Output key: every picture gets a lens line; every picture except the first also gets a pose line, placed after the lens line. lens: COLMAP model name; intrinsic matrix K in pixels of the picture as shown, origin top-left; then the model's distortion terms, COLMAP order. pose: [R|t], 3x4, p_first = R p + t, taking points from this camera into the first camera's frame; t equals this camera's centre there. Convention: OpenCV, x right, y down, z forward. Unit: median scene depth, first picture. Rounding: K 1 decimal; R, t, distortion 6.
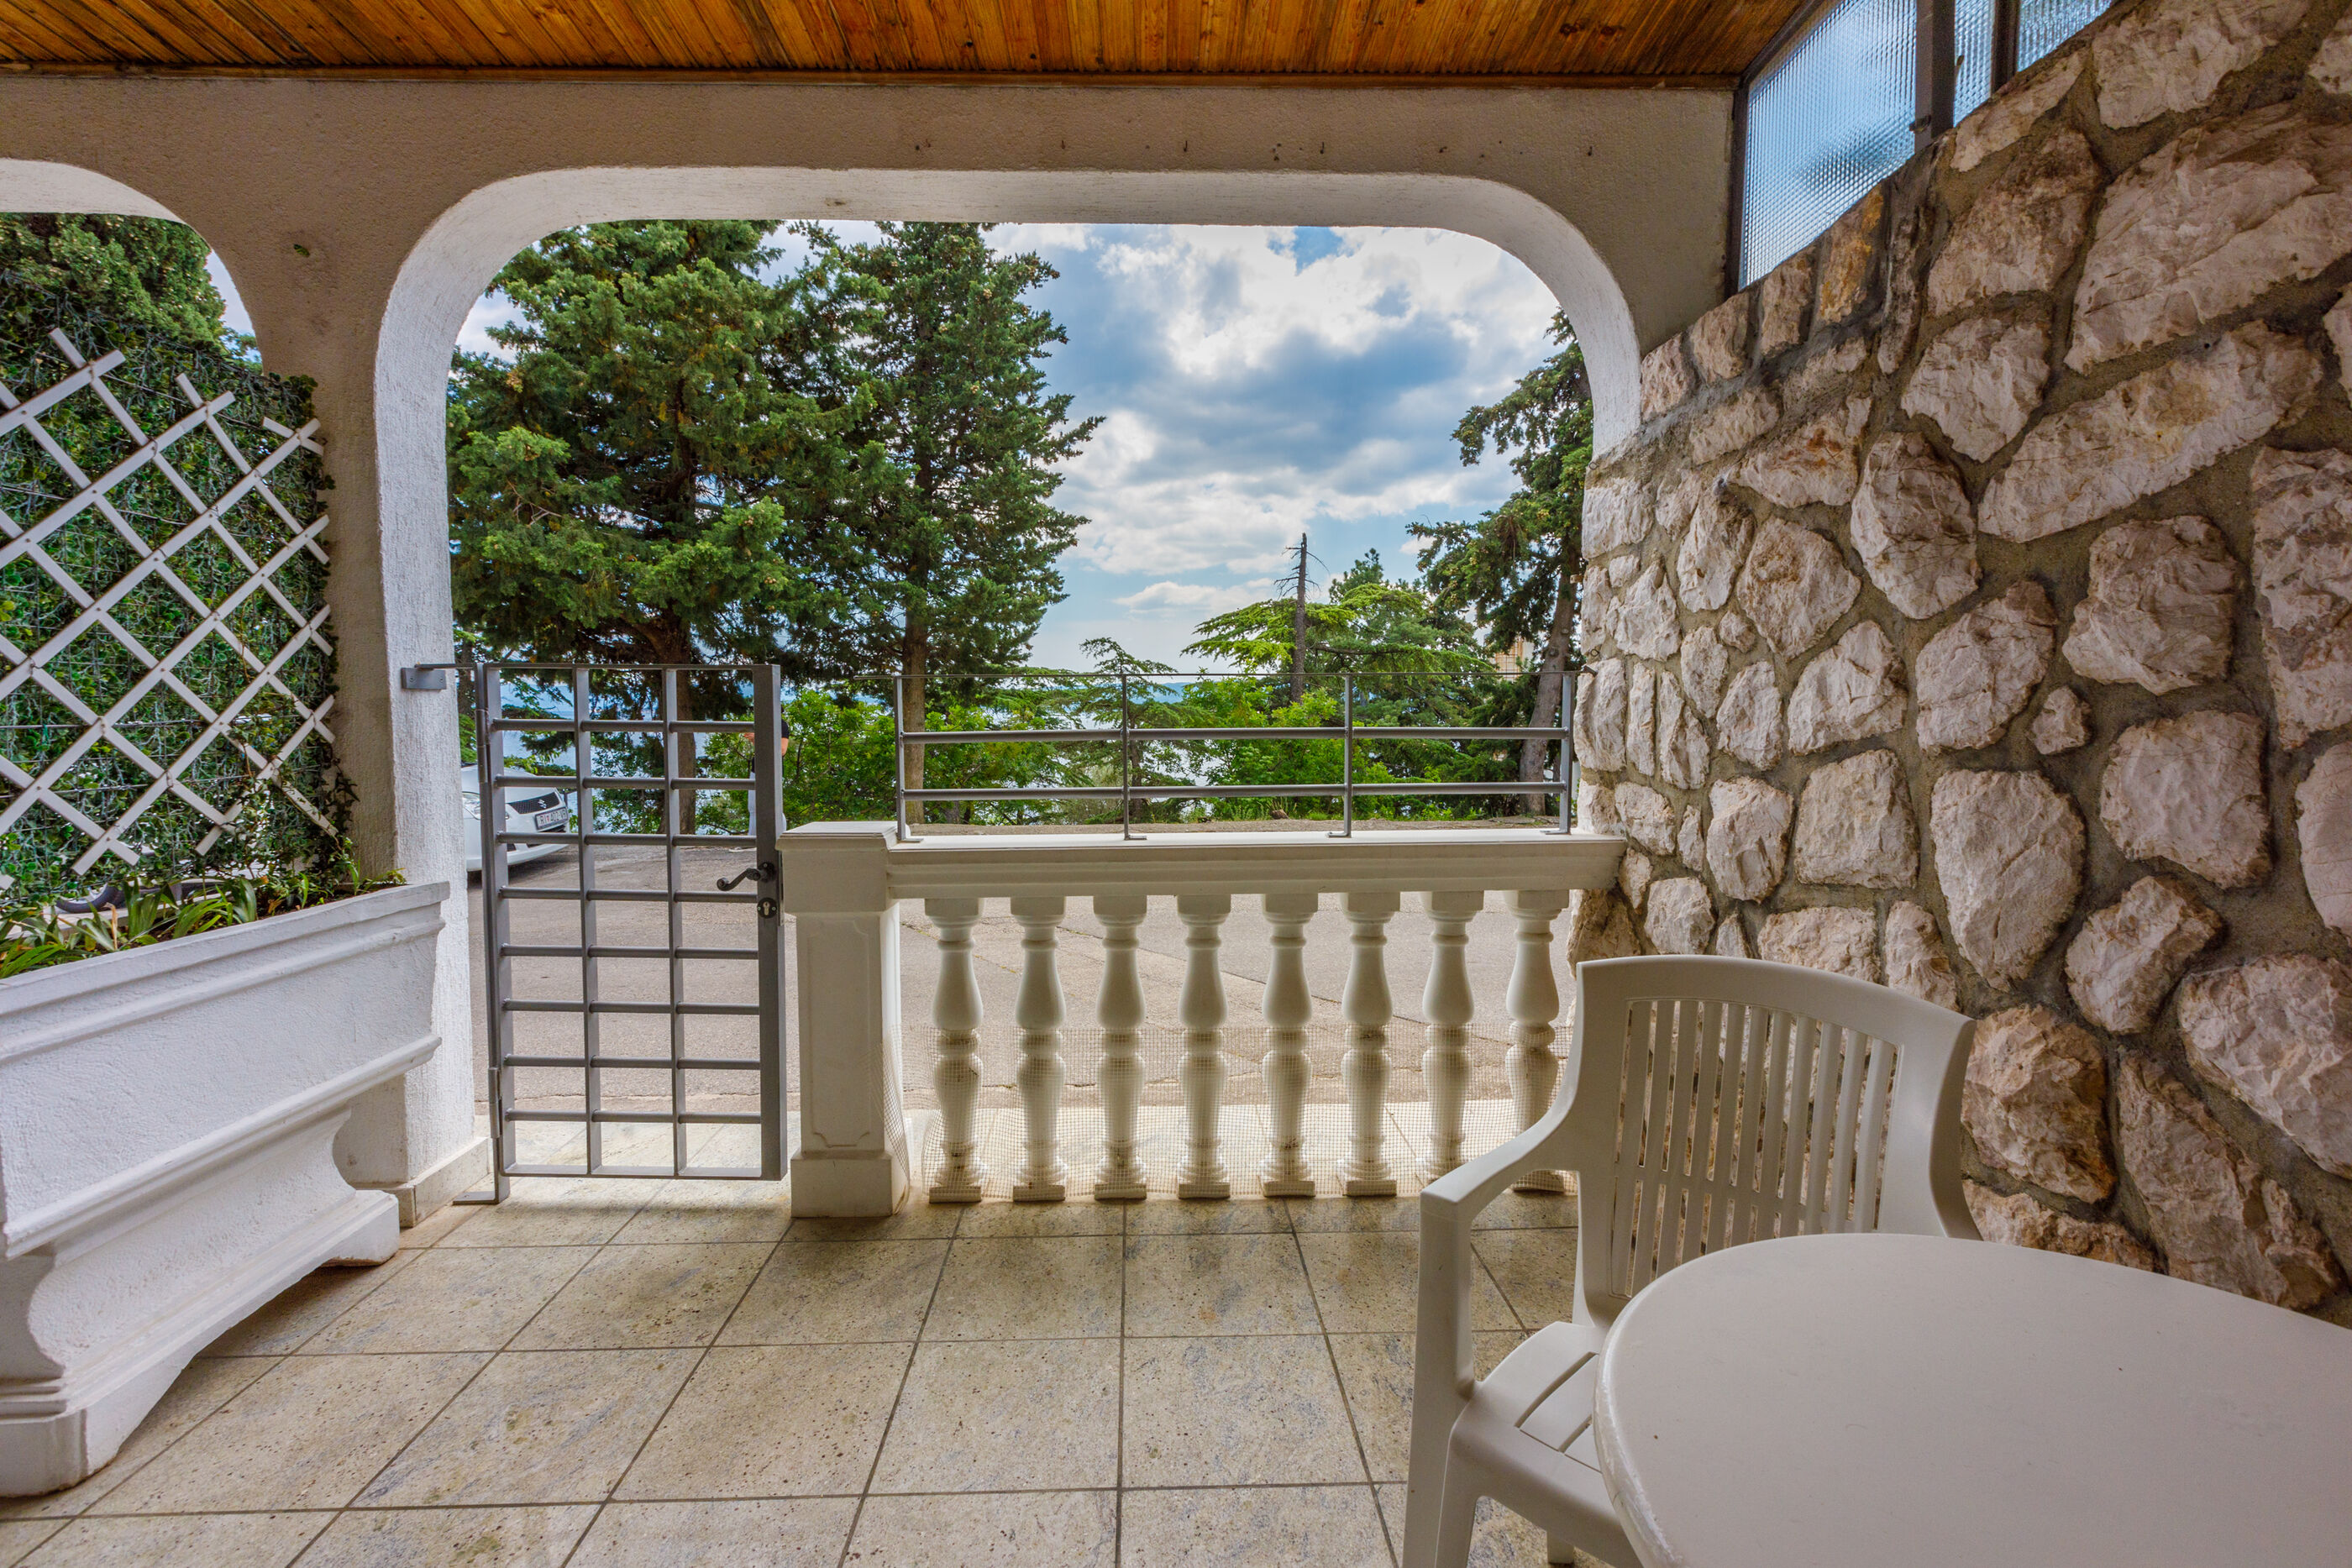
lens RADIAL K [[1040.1, 0, 1170.3], [0, 1040.1, 779.0], [0, 0, 1]] dist [0.000318, -0.000528]
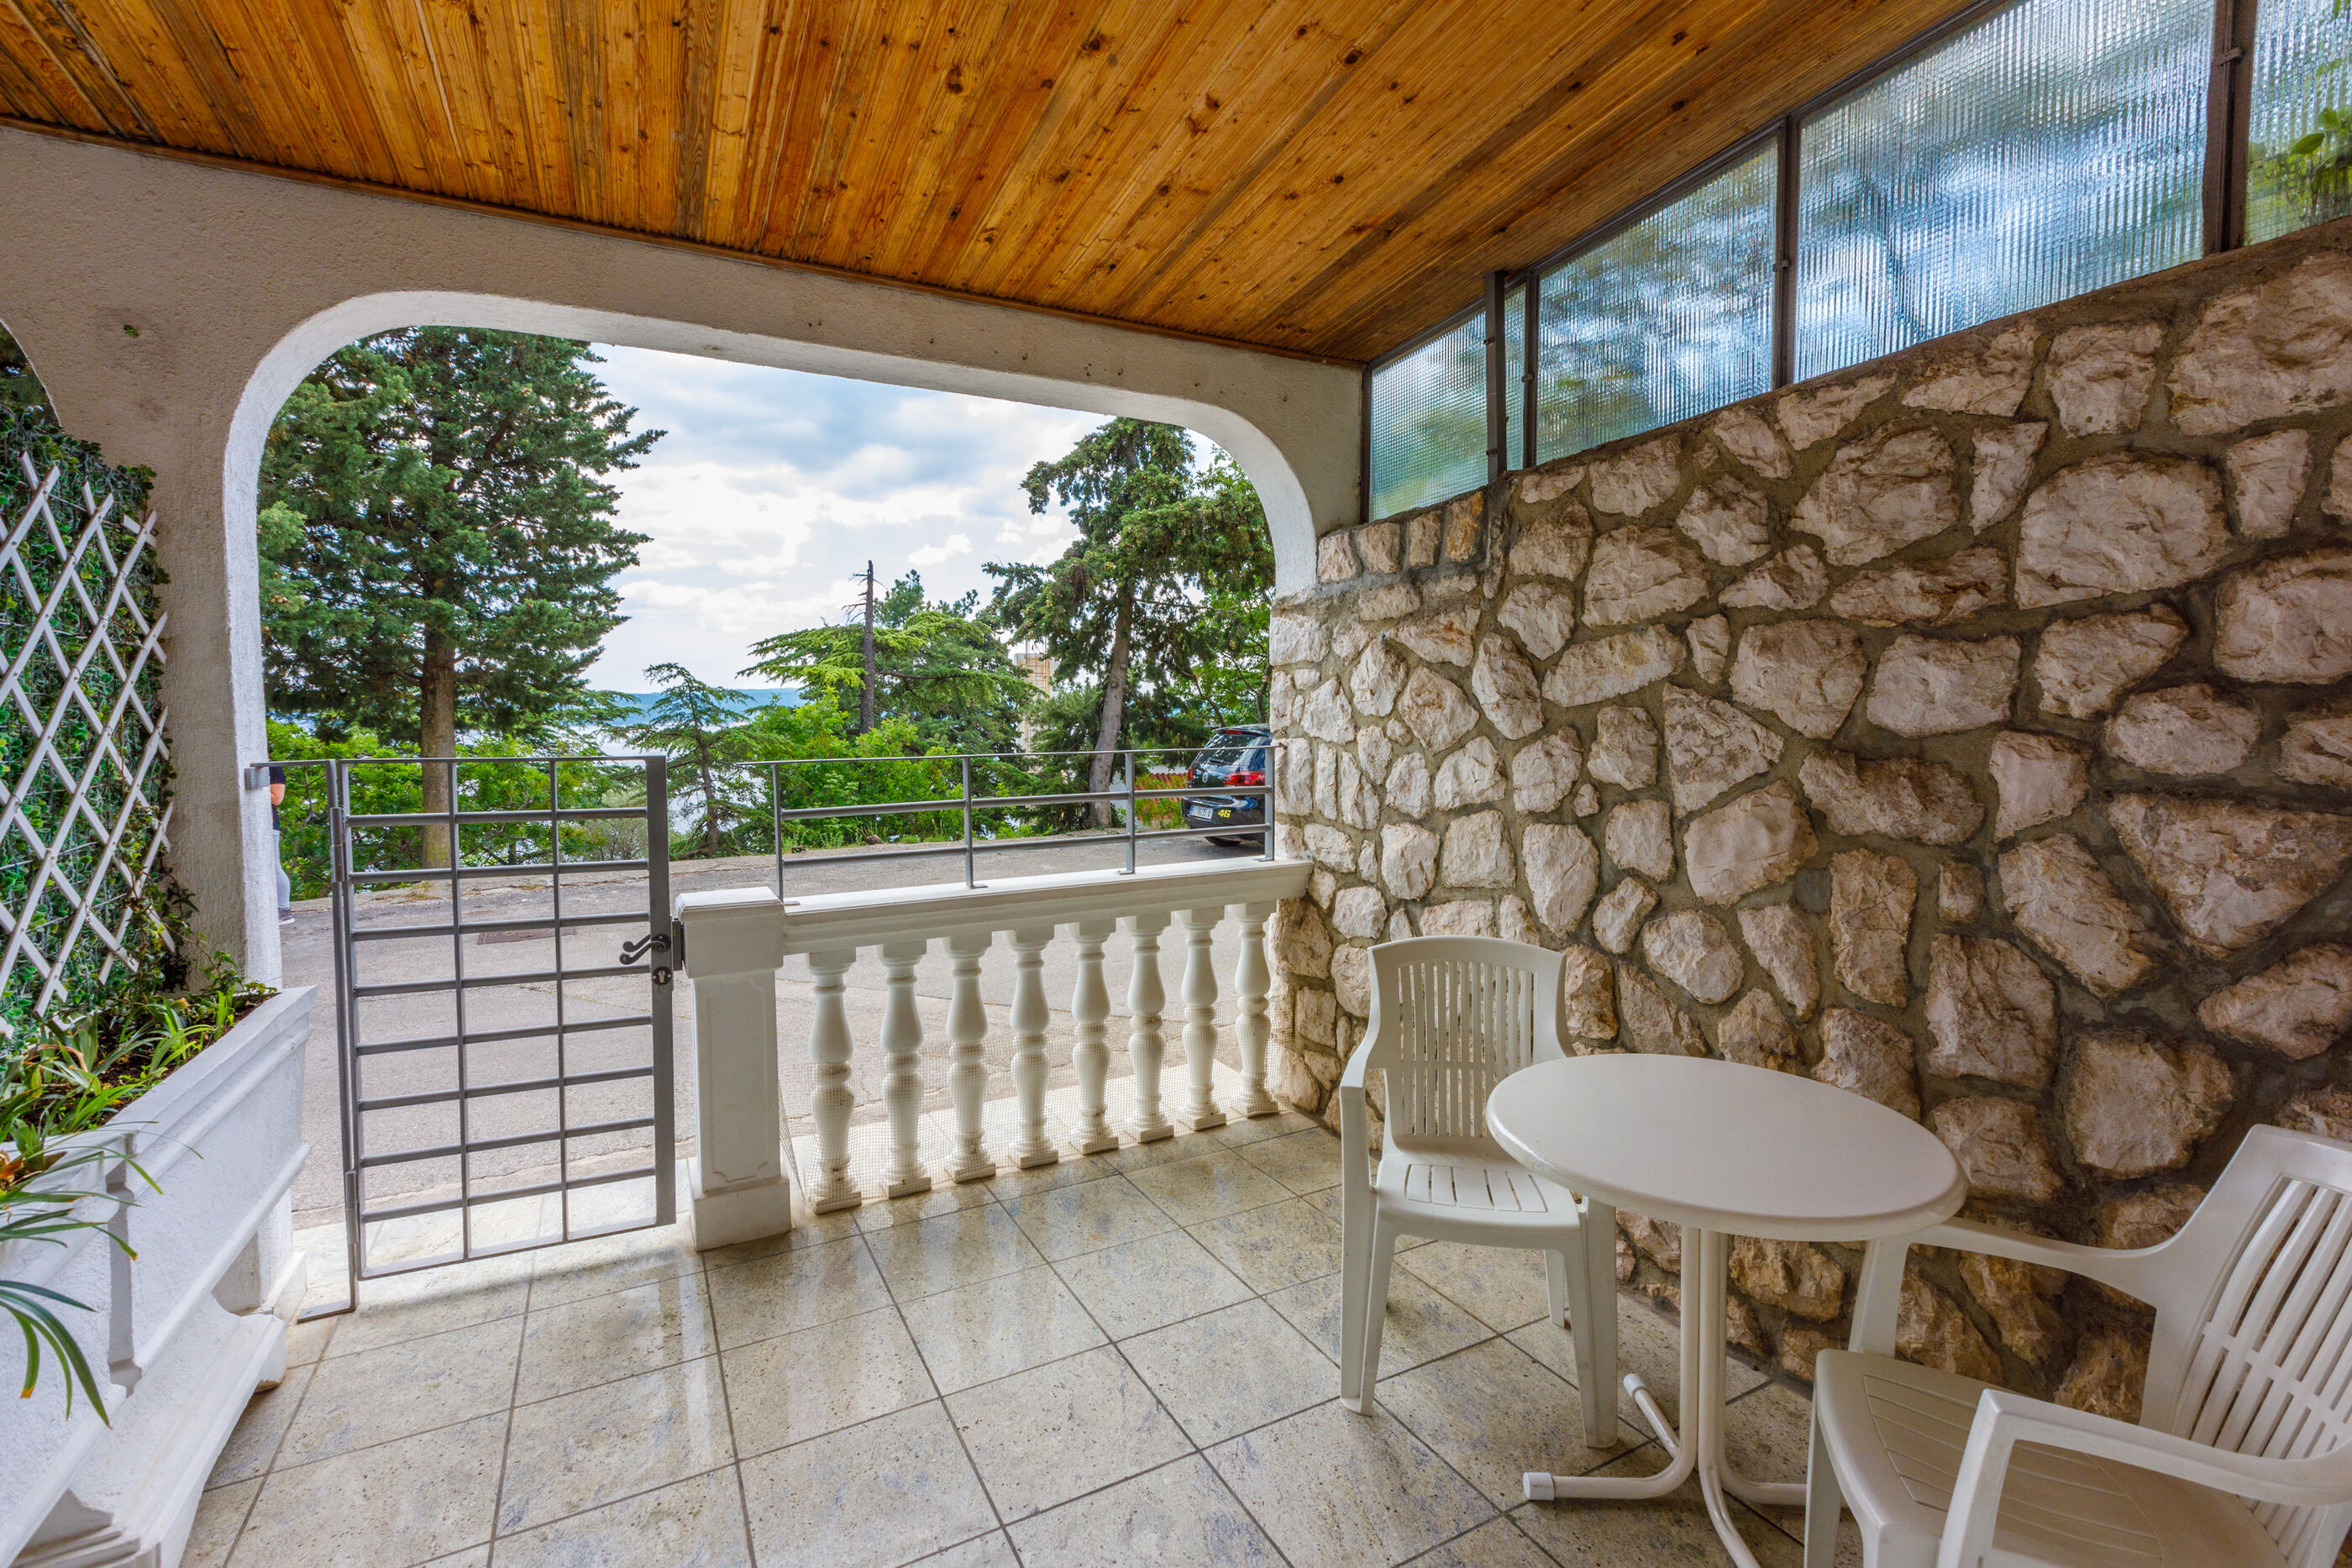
lens RADIAL K [[1040.1, 0, 1170.3], [0, 1040.1, 779.0], [0, 0, 1]] dist [0.000318, -0.000528]
pose [[0.897318, -0.030595, 0.440323, -0.439196], [0.035268, 0.999375, -0.002433, -0.071705], [-0.439974, 0.017713, 0.897836, -0.260836]]
